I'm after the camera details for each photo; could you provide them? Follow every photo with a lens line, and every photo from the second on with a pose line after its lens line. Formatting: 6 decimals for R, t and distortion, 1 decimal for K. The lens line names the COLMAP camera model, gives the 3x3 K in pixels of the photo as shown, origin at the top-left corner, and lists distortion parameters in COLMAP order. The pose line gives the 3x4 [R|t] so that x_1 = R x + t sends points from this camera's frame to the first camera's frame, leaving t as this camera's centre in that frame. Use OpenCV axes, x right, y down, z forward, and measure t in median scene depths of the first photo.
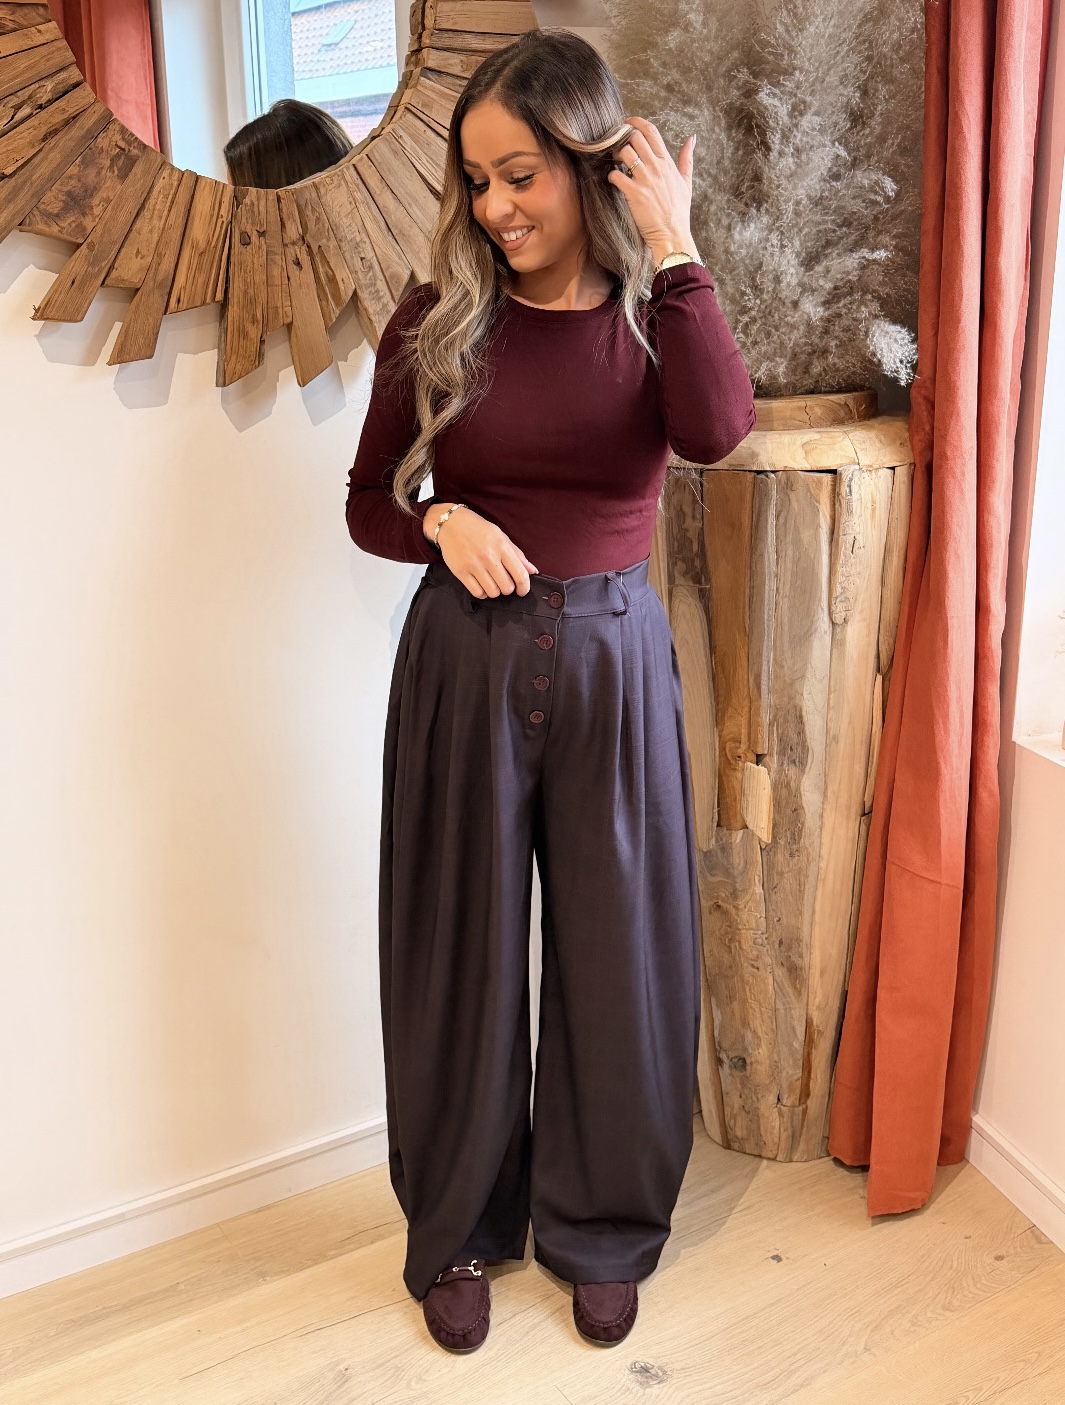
lens RADIAL K [[1447.9, 0, 528.3], [0, 1447.9, 713.9], [0, 0, 1]] dist [0.181467, -0.418165]
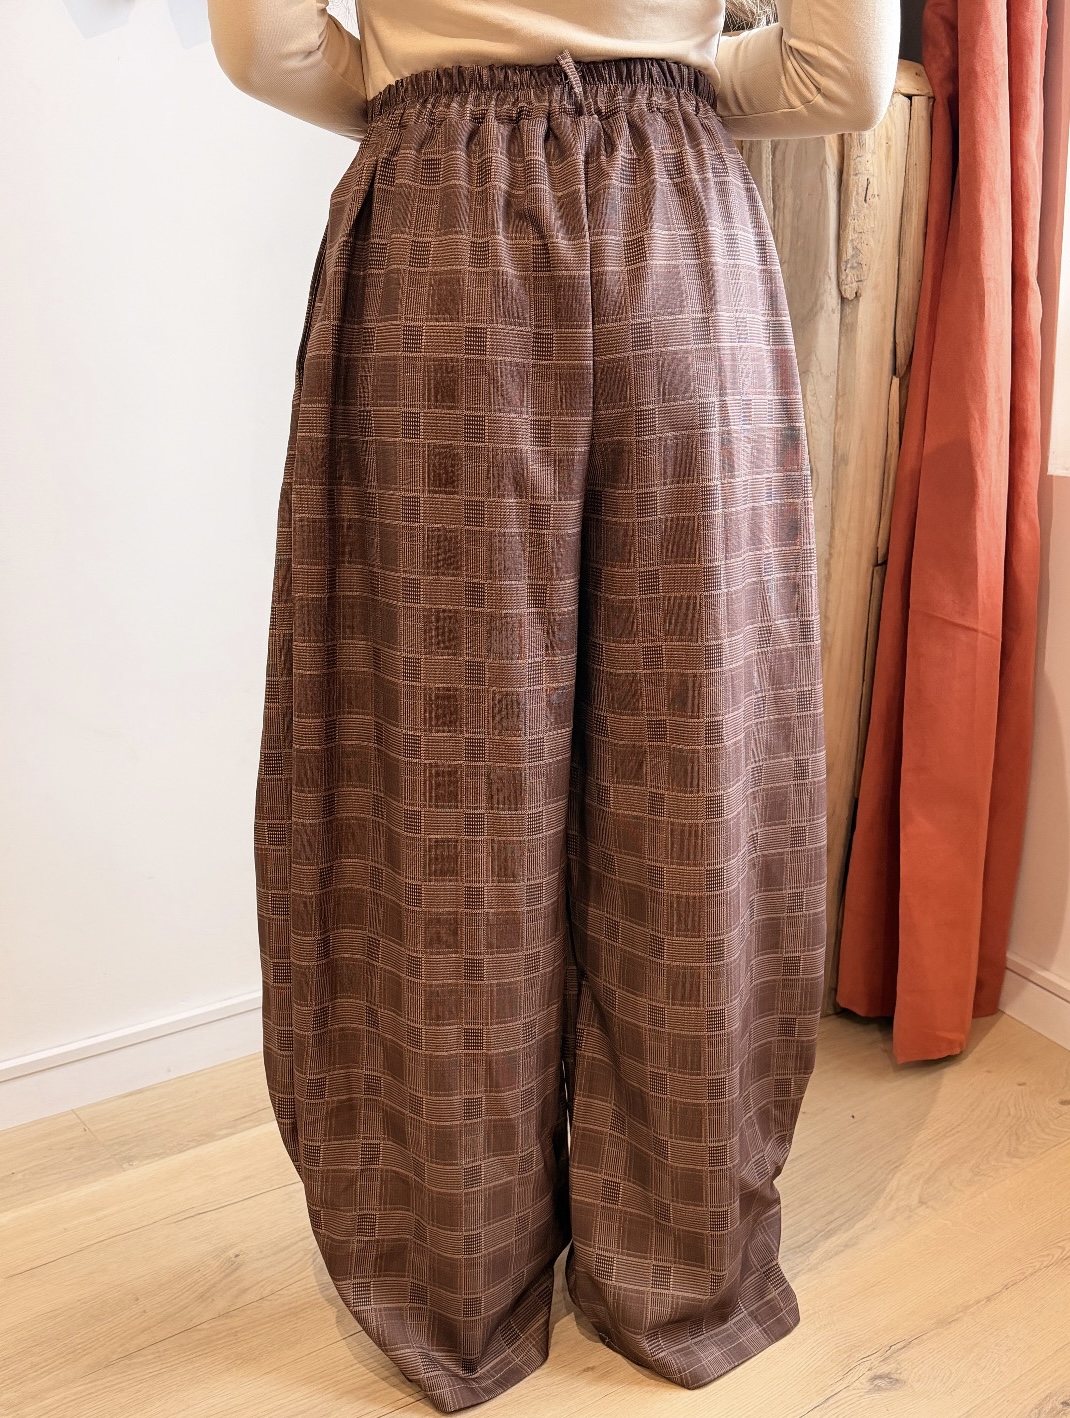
lens RADIAL K [[1393.1, 0, 545.6], [0, 1393.1, 709.0], [0, 0, 1]] dist [0.192864, -0.457999]
pose [[0.997279, -0.018979, 0.071232, -0.014120], [0.023846, 0.997393, -0.068101, 0.215371], [-0.069753, 0.069614, 0.995132, 0.253705]]
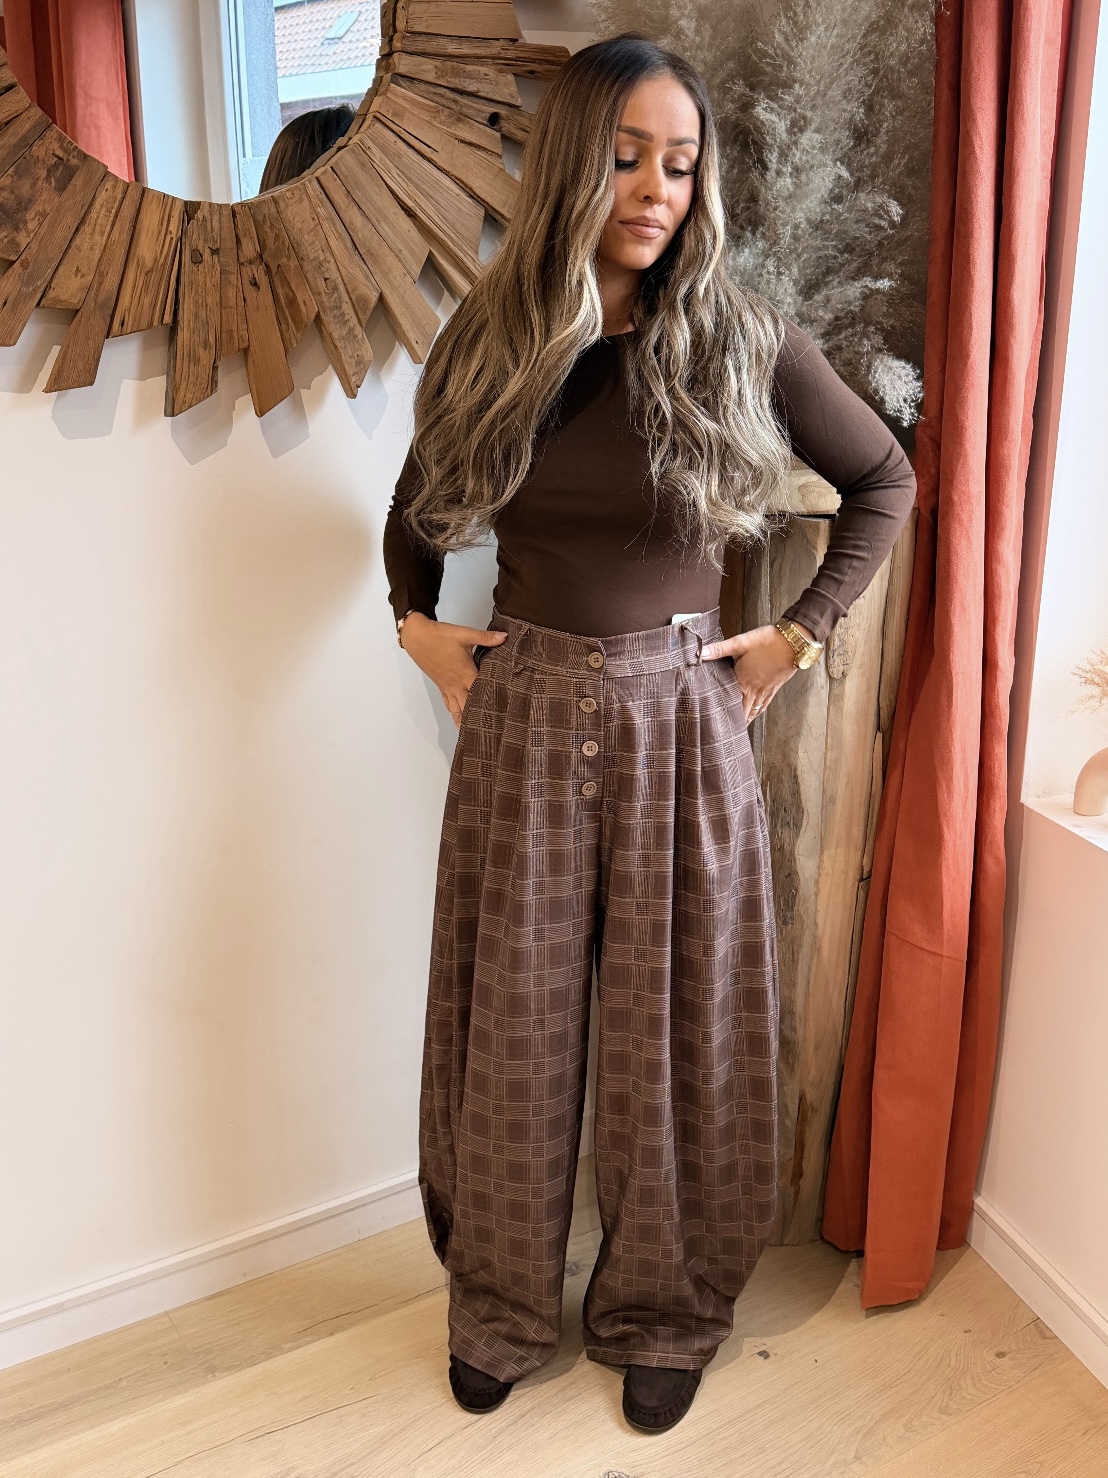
lens RADIAL K [[1487.9, 0, 554.0], [0, 1487.9, 739.0], [0, 0, 1]] dist [0.173937, -0.387389]
pose [[0.999849, 0.009865, 0.014278, 0.019081], [-0.009944, 0.999936, 0.005451, -0.026753], [-0.014223, -0.005593, 0.999883, 0.045943]]
